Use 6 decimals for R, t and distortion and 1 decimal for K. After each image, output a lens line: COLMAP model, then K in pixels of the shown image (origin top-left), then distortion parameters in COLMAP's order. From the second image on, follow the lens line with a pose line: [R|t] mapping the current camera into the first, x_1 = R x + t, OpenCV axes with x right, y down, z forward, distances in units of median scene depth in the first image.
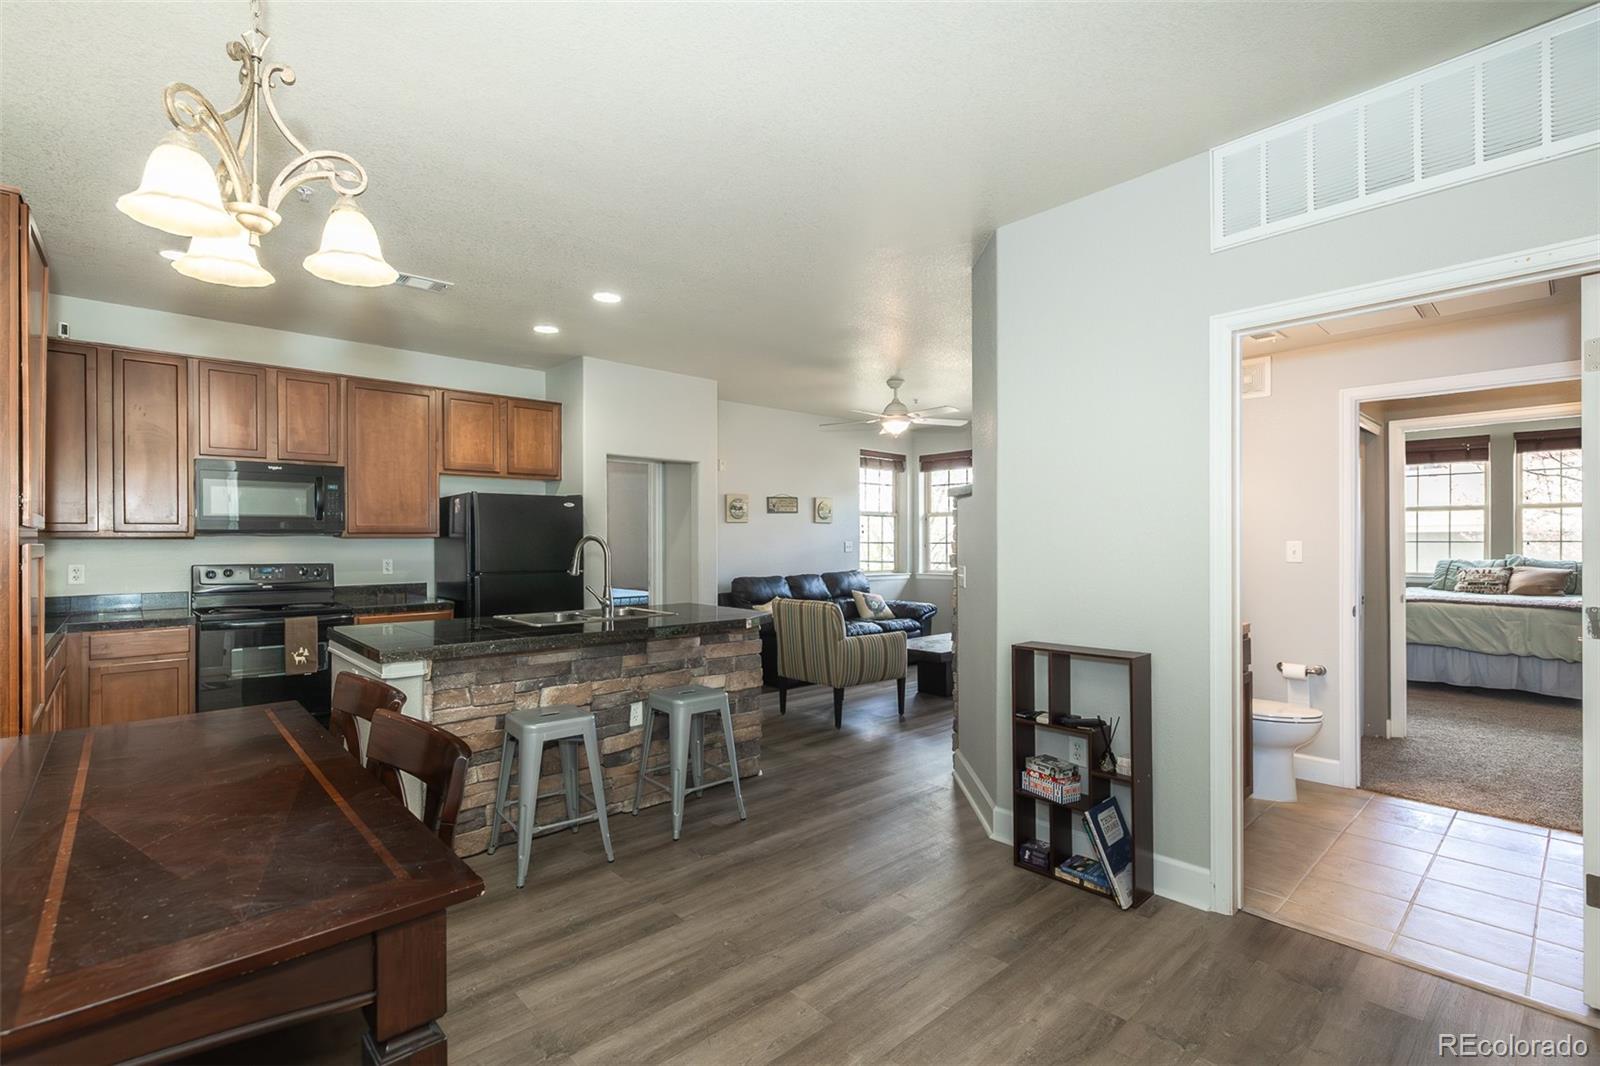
lens RADIAL K [[694.2, 0, 762.9], [0, 694.2, 539.4], [0, 0, 1]] dist [-0.002929, -0.000346]
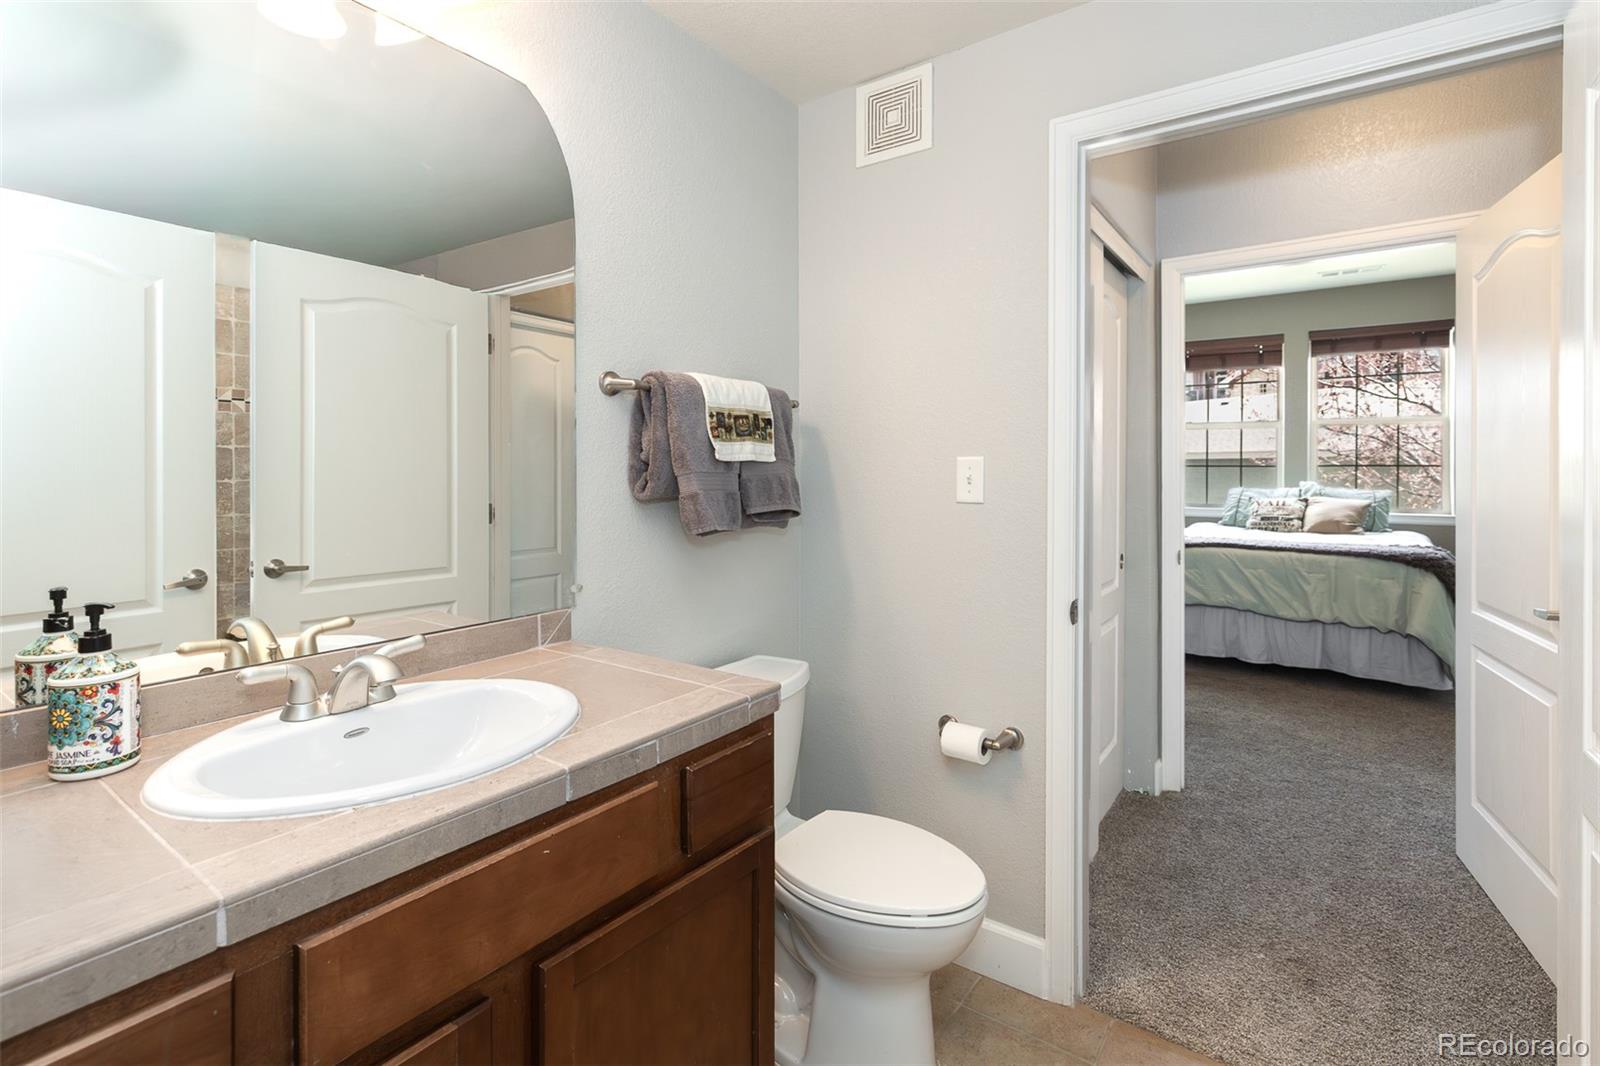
lens RADIAL K [[694.2, 0, 806.0], [0, 694.2, 474.4], [0, 0, 1]] dist [-0.002929, -0.000346]
pose [[0.974675, -0.002444, 0.223614, 0.377636], [0.000623, 0.999966, 0.008215, 0.007217], [-0.223626, -0.007868, 0.974643, 0.387965]]
